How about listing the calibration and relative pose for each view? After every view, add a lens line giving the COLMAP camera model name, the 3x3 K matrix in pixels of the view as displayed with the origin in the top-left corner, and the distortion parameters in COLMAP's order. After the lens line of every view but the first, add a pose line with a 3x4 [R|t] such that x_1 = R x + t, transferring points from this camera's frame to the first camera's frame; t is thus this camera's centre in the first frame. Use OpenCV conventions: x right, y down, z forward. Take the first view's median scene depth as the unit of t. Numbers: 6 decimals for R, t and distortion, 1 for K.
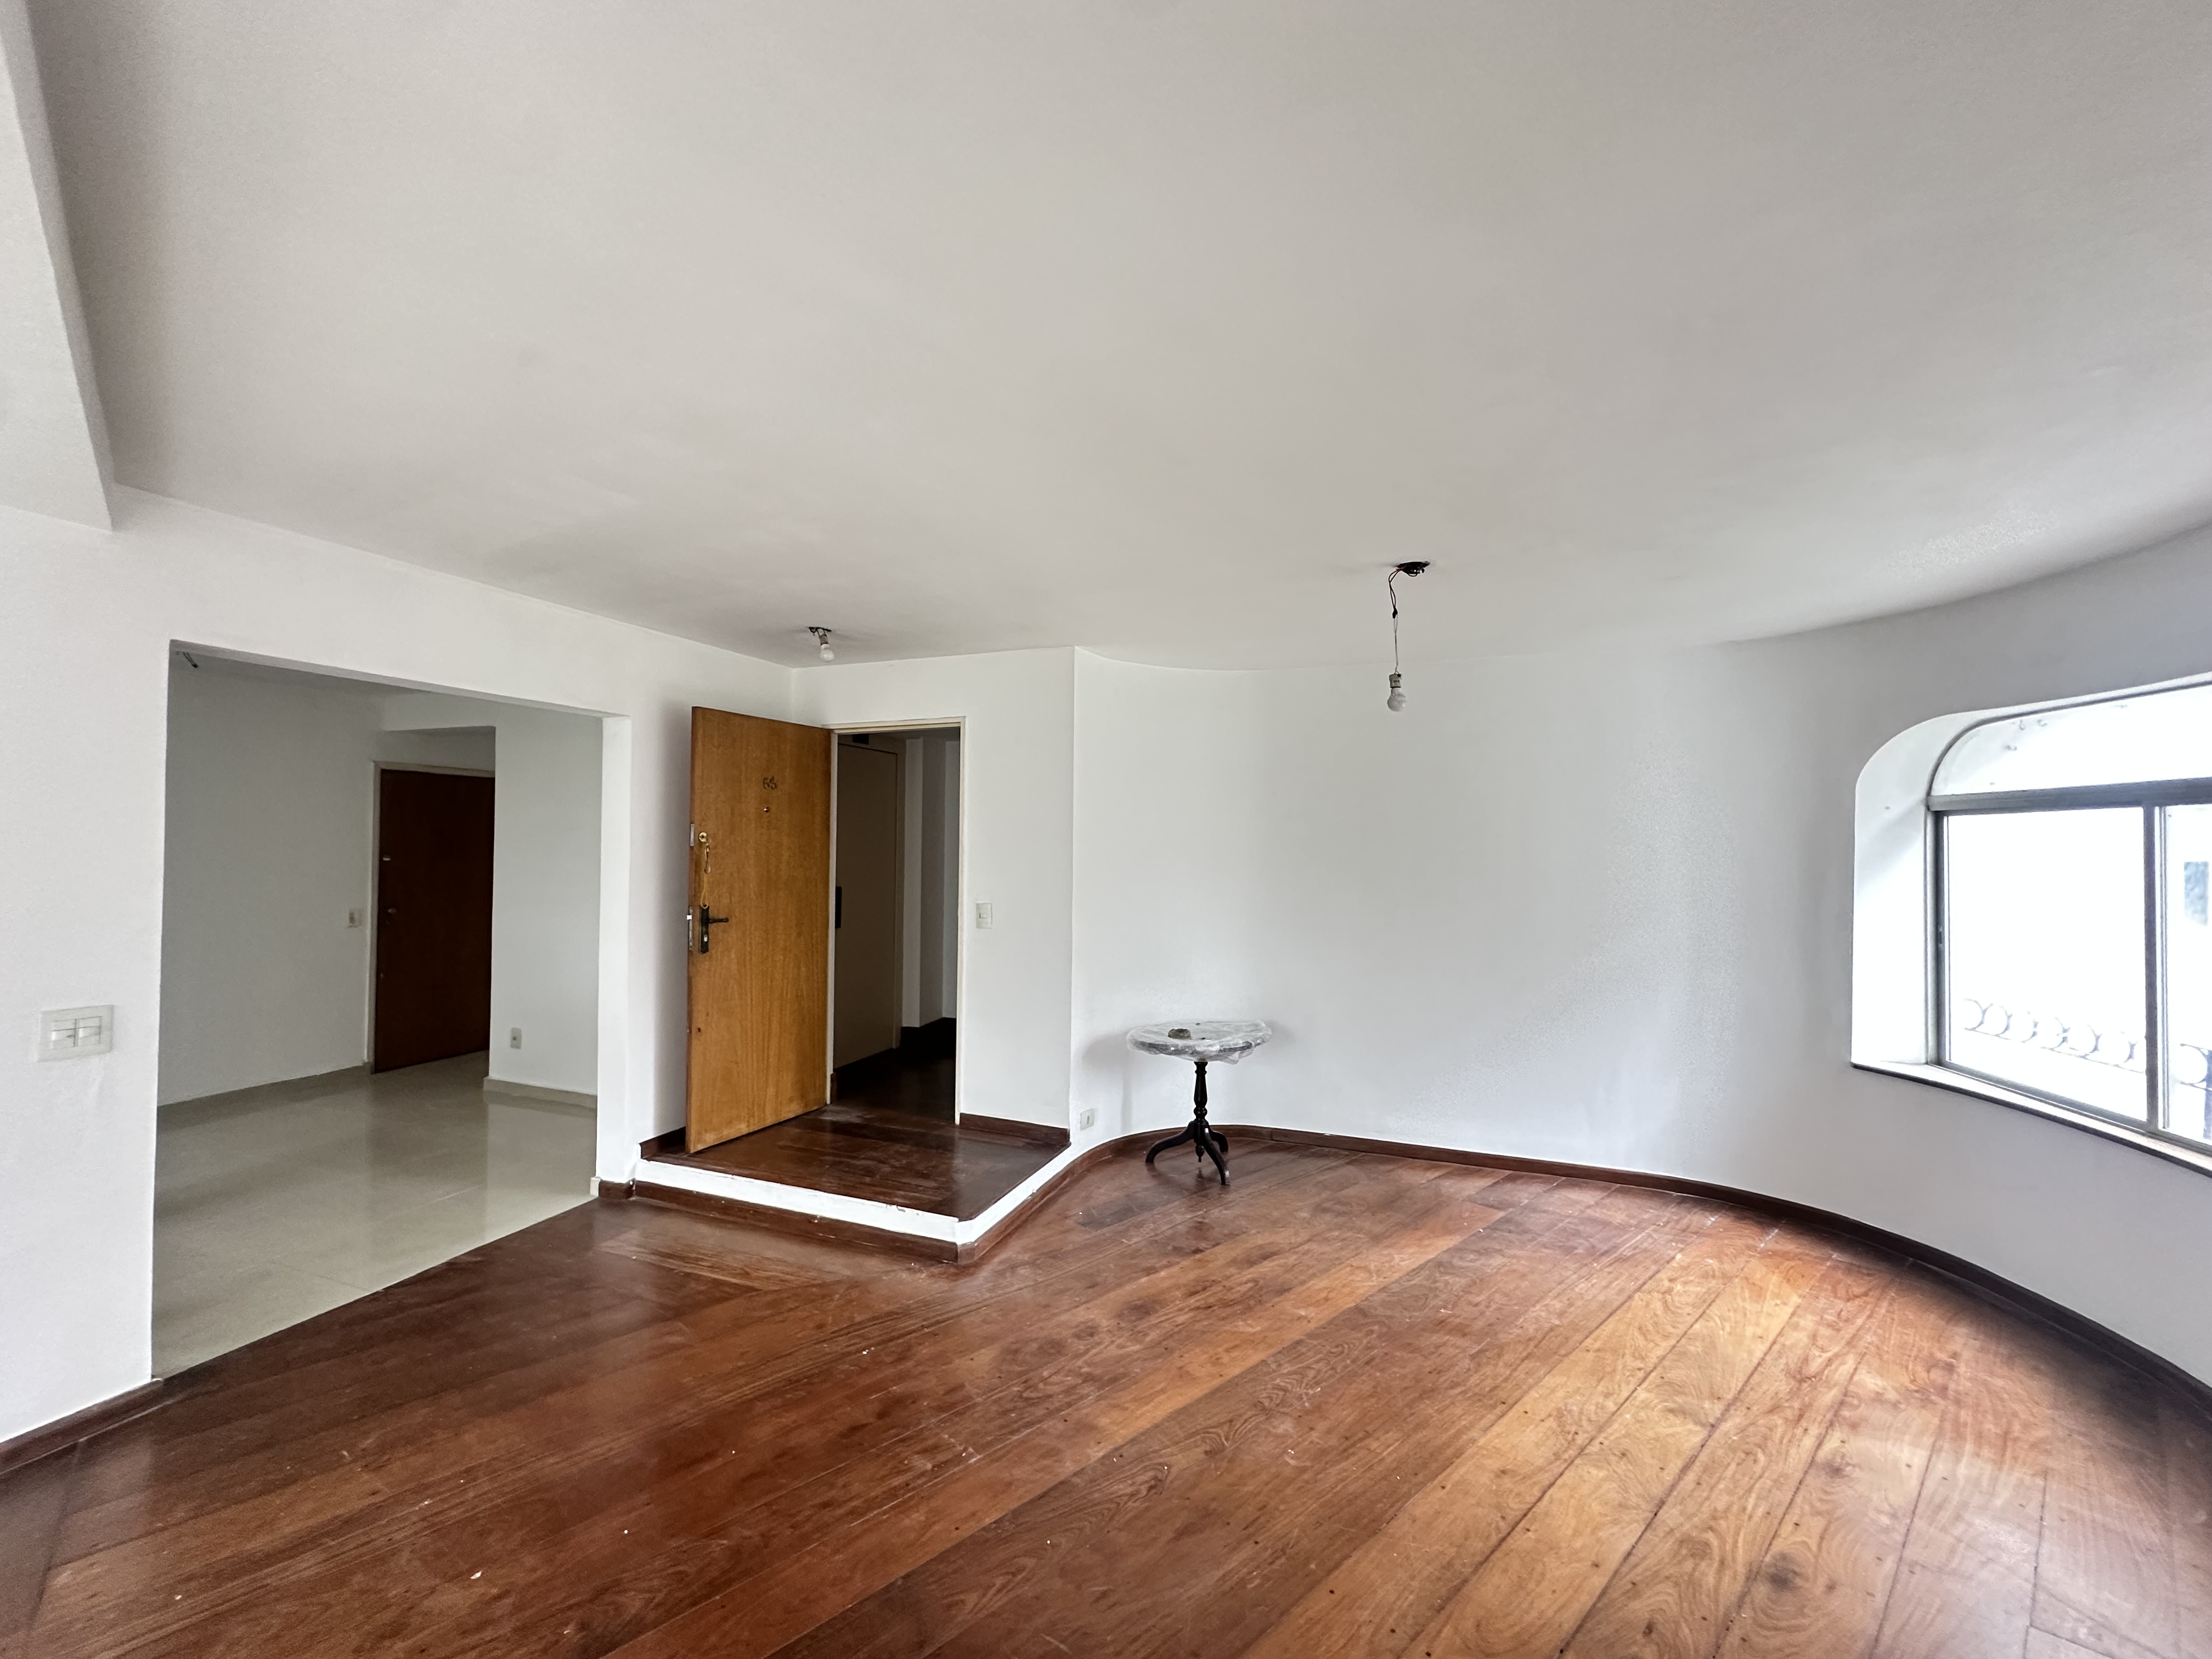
lens RADIAL K [[878.6, 0, 1111.2], [0, 878.6, 828.9], [0, 0, 1]] dist [-0.006288, 0.001068]
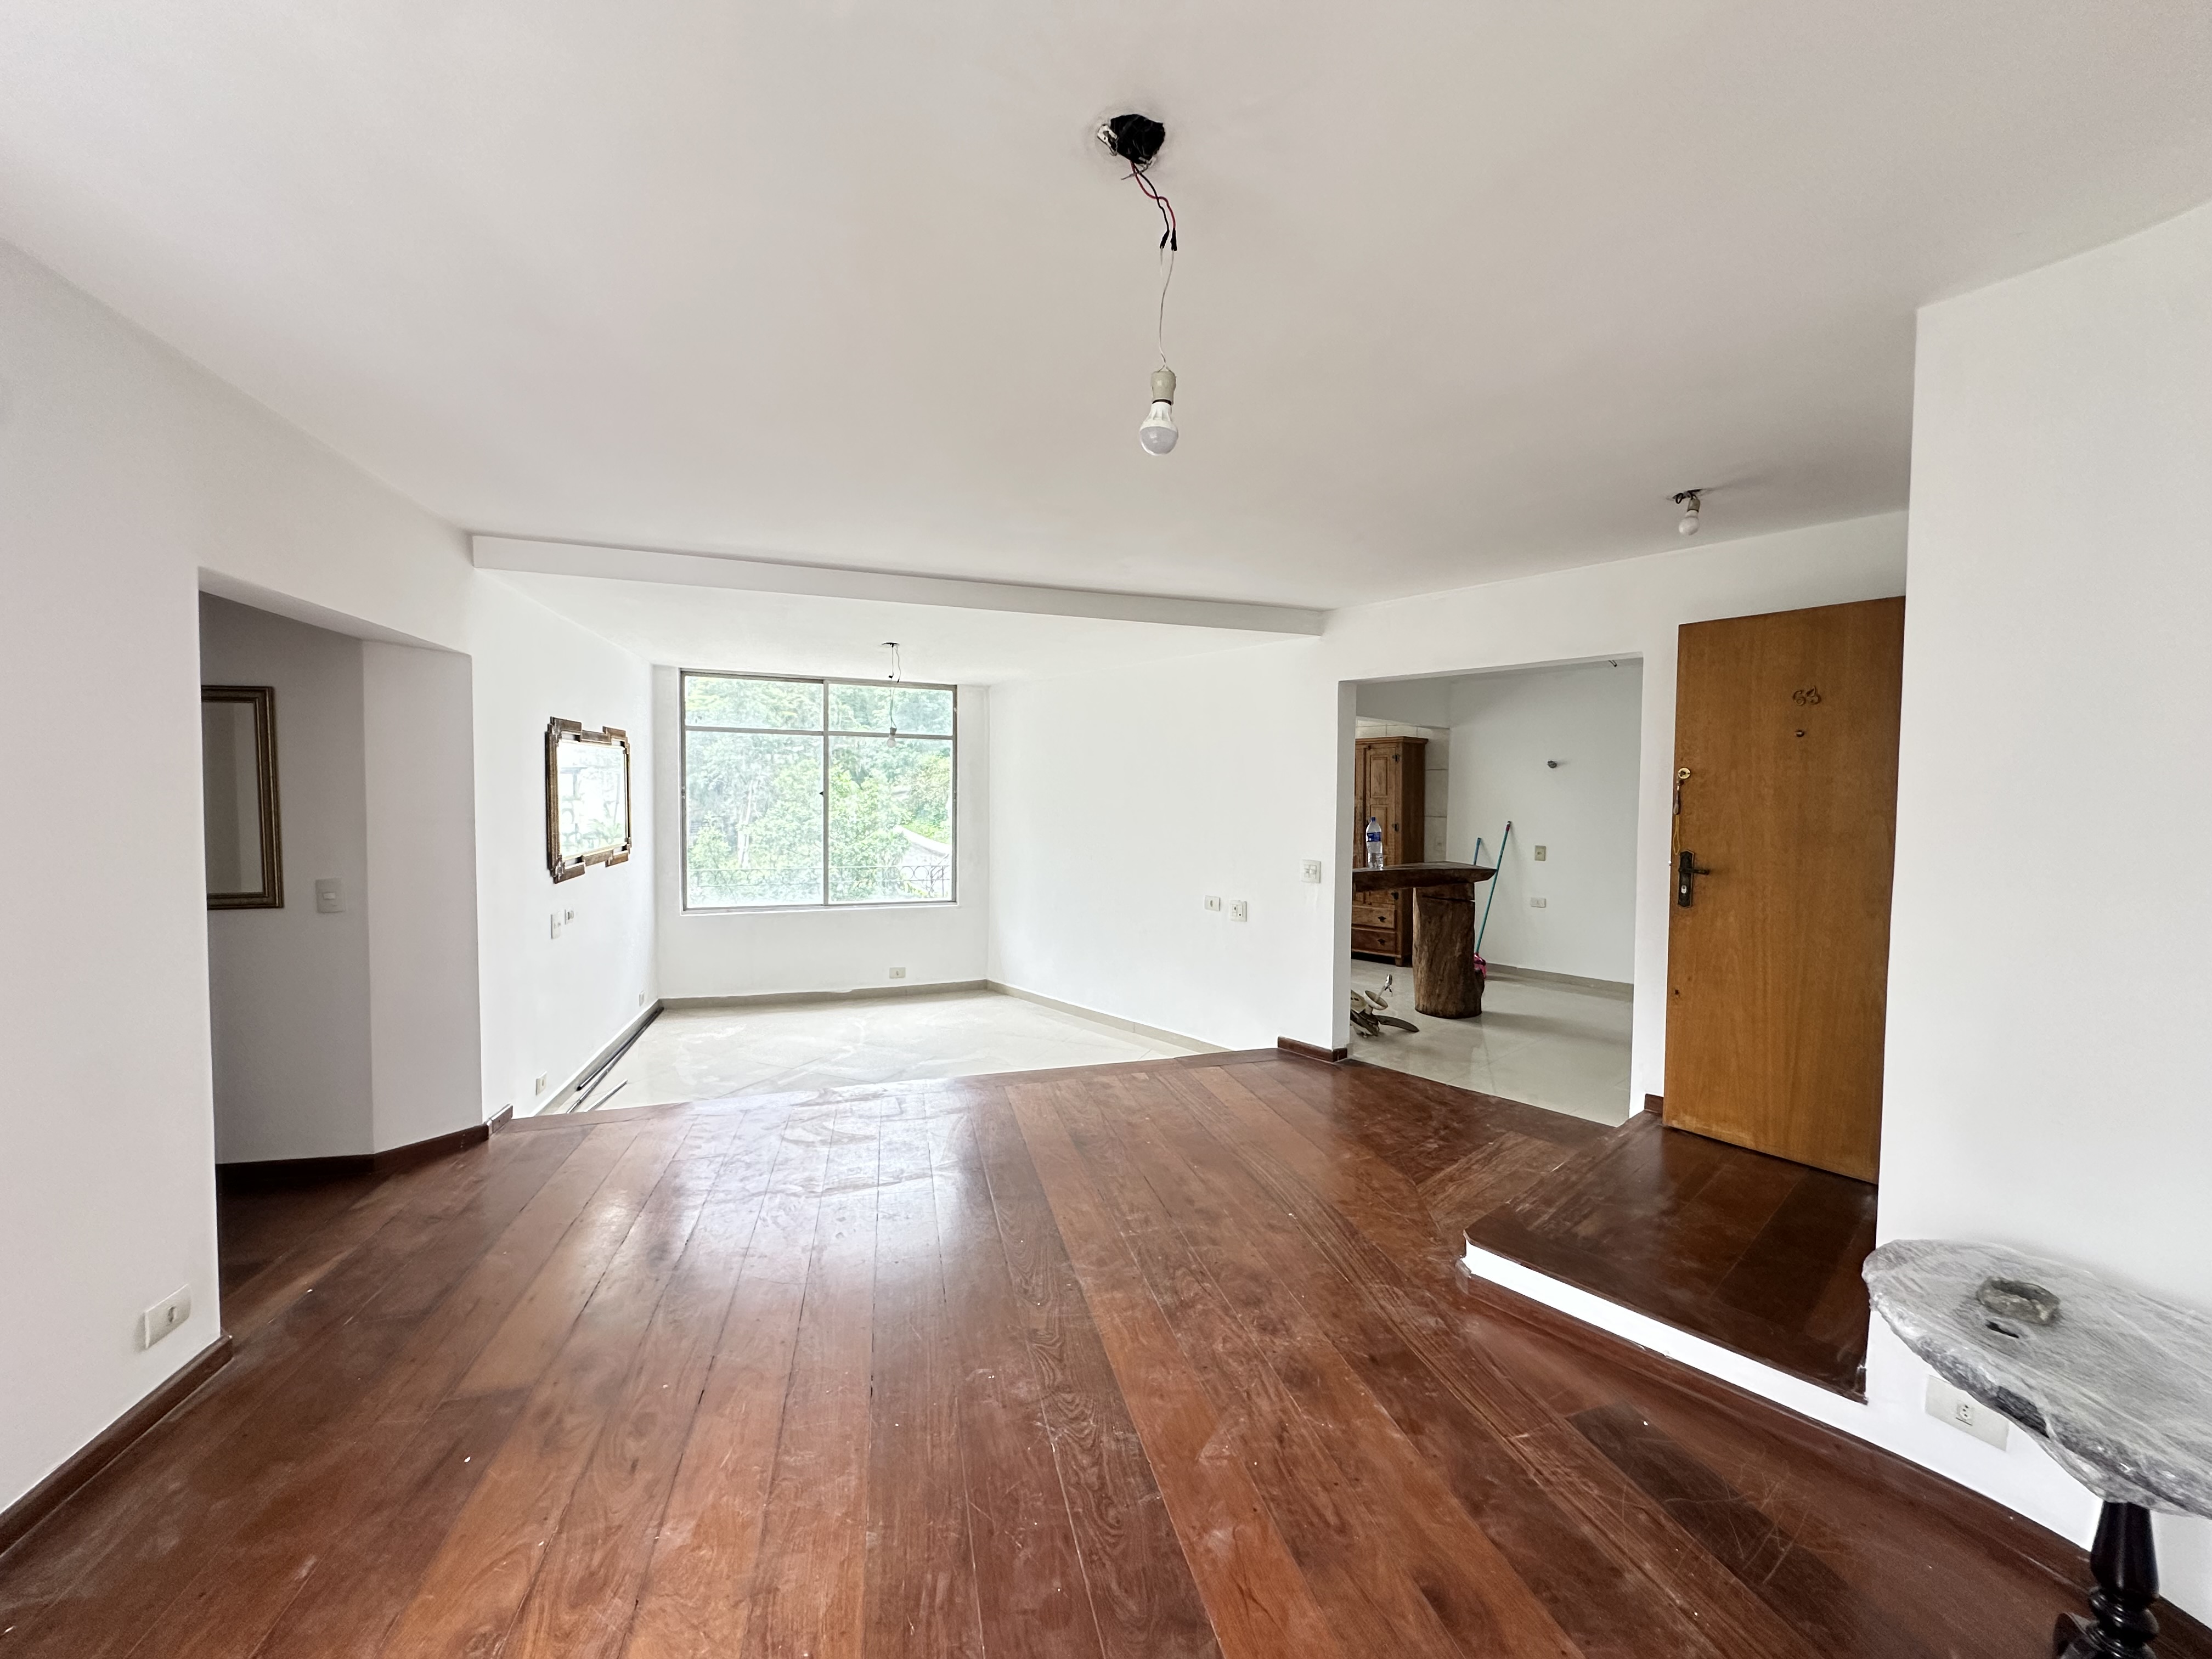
lens RADIAL K [[878.6, 0, 1108.8], [0, 878.6, 831.0], [0, 0, 1]] dist [-0.006288, 0.001068]
pose [[-0.460210, 0.021563, -0.887548, 0.565545], [0.000043, 0.999706, 0.024266, 0.044409], [0.887810, 0.011129, -0.460075, 0.881997]]
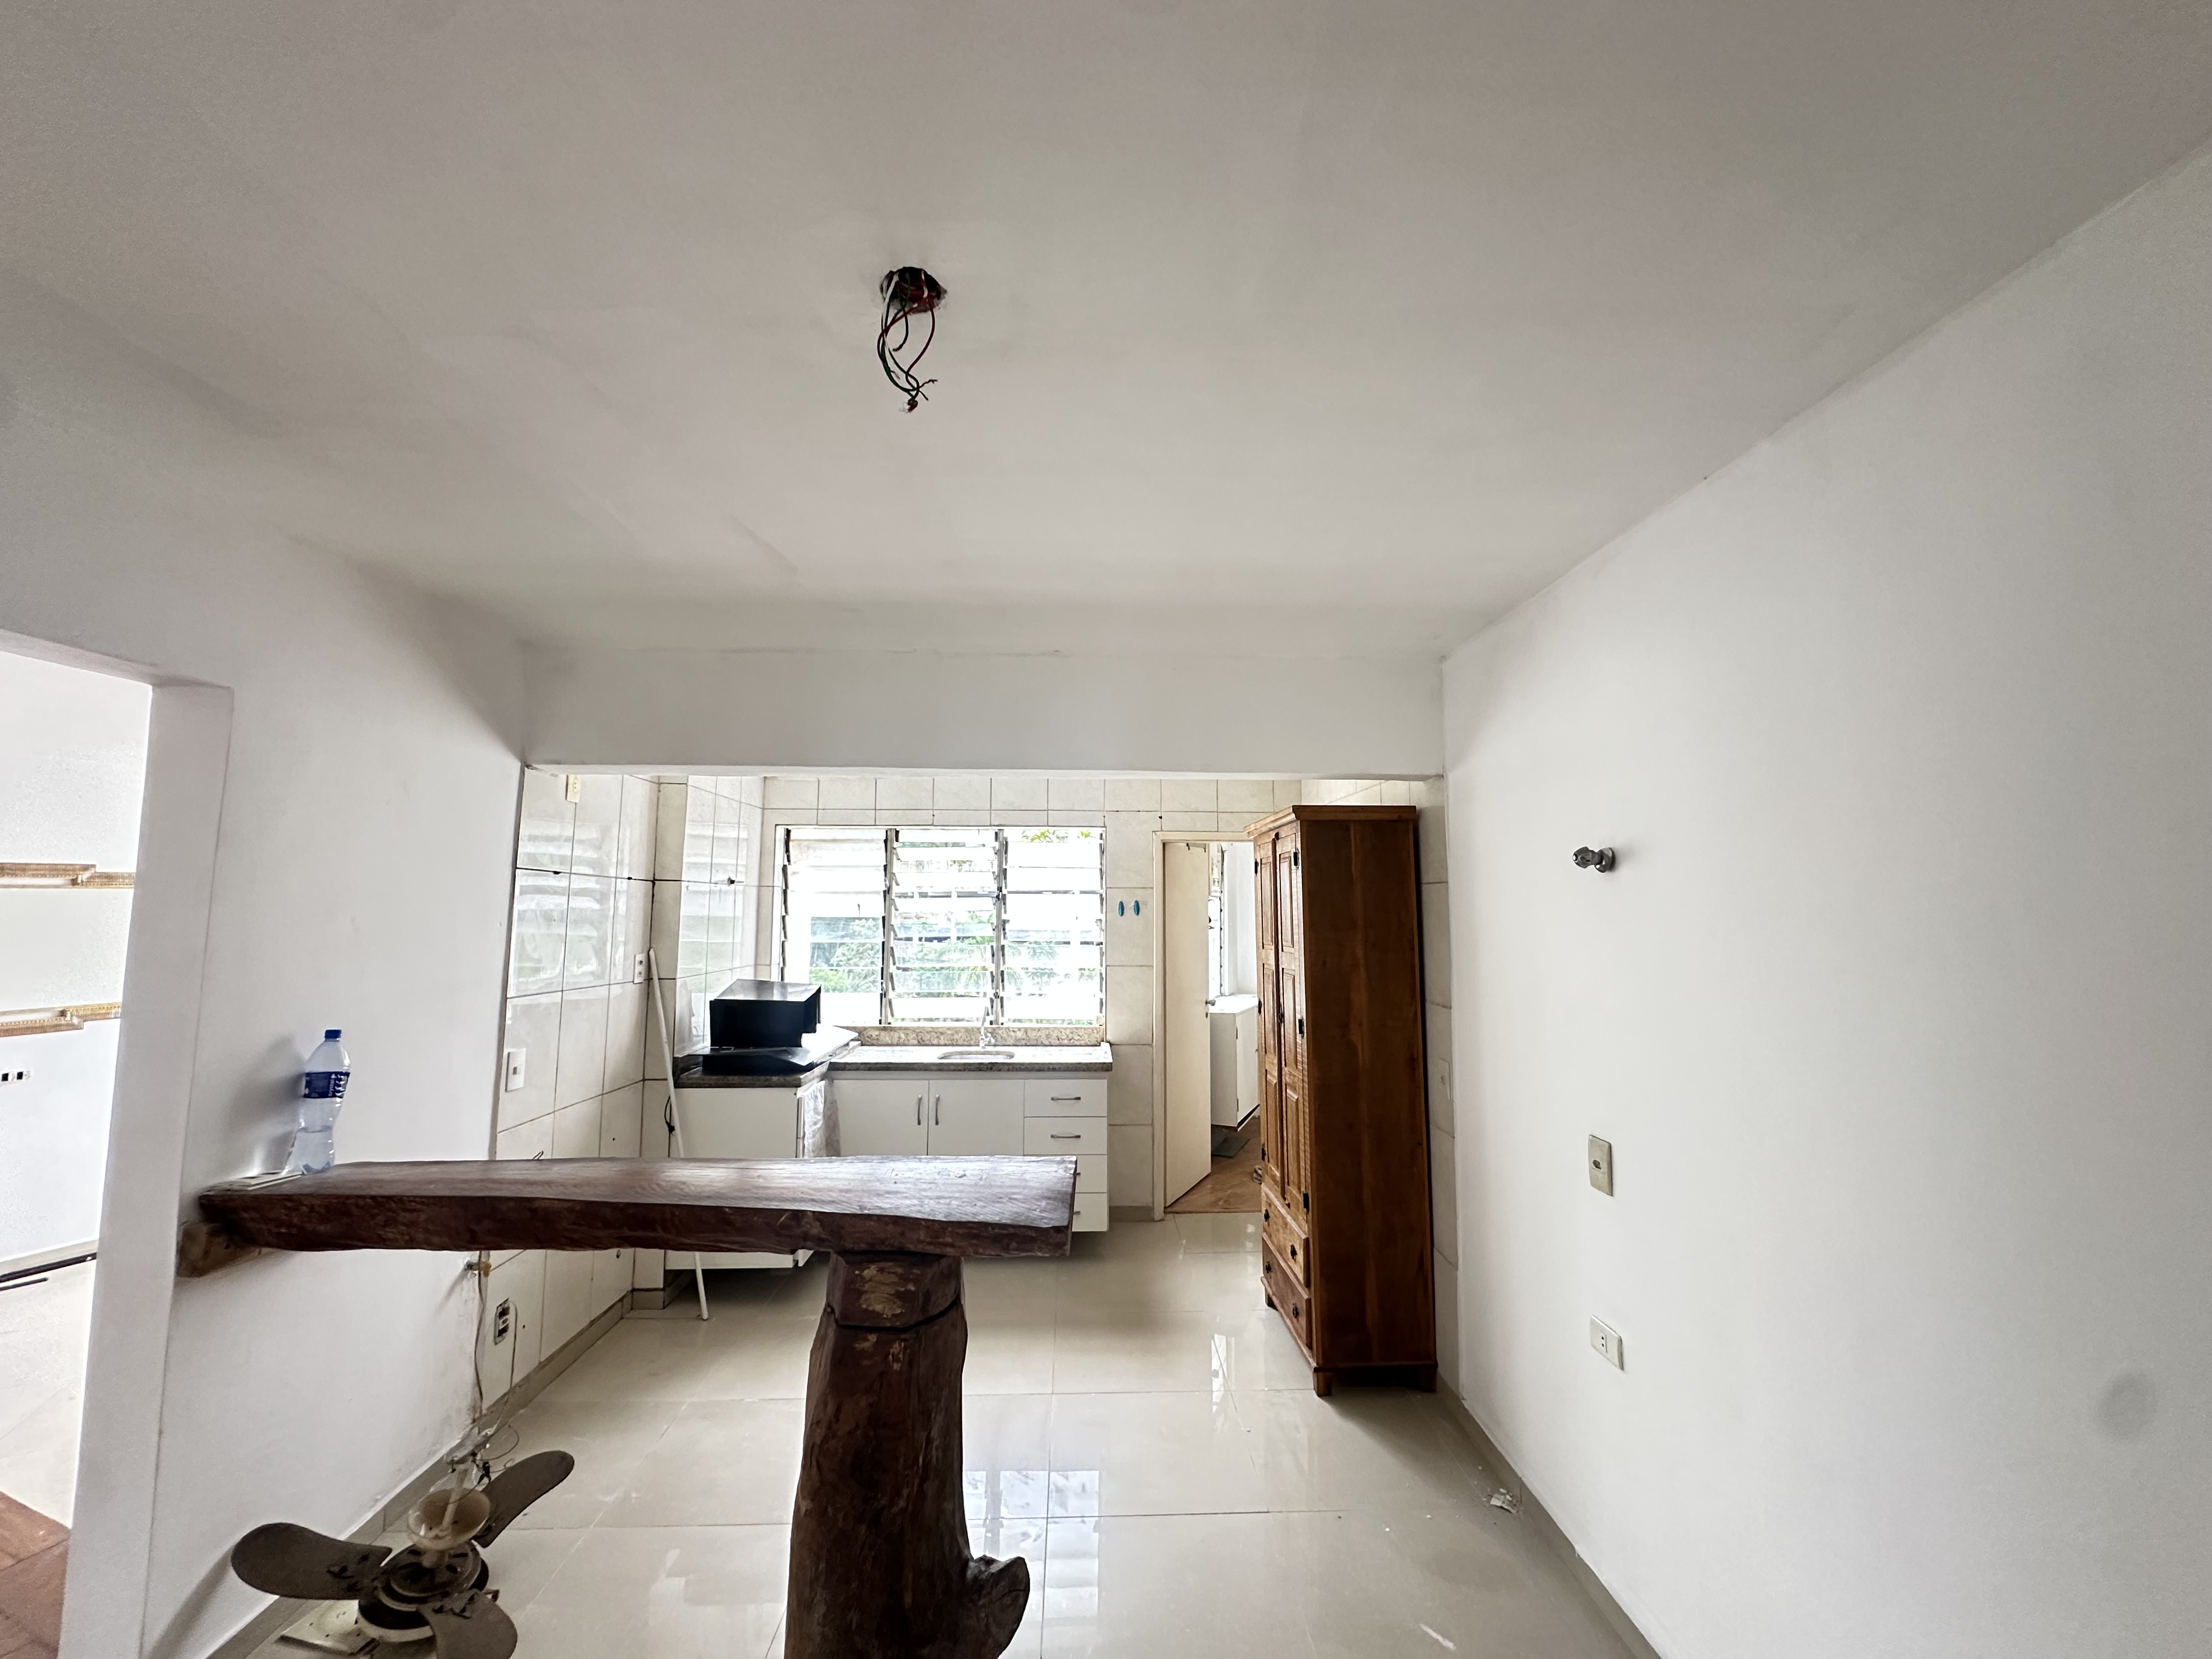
lens RADIAL K [[878.6, 0, 1107.8], [0, 878.6, 828.0], [0, 0, 1]] dist [-0.006288, 0.001068]
pose [[-0.924760, -0.045573, -0.377812, -0.956387], [-0.005020, 0.994178, -0.107634, -0.008445], [0.380517, -0.097639, -0.919605, 1.226771]]
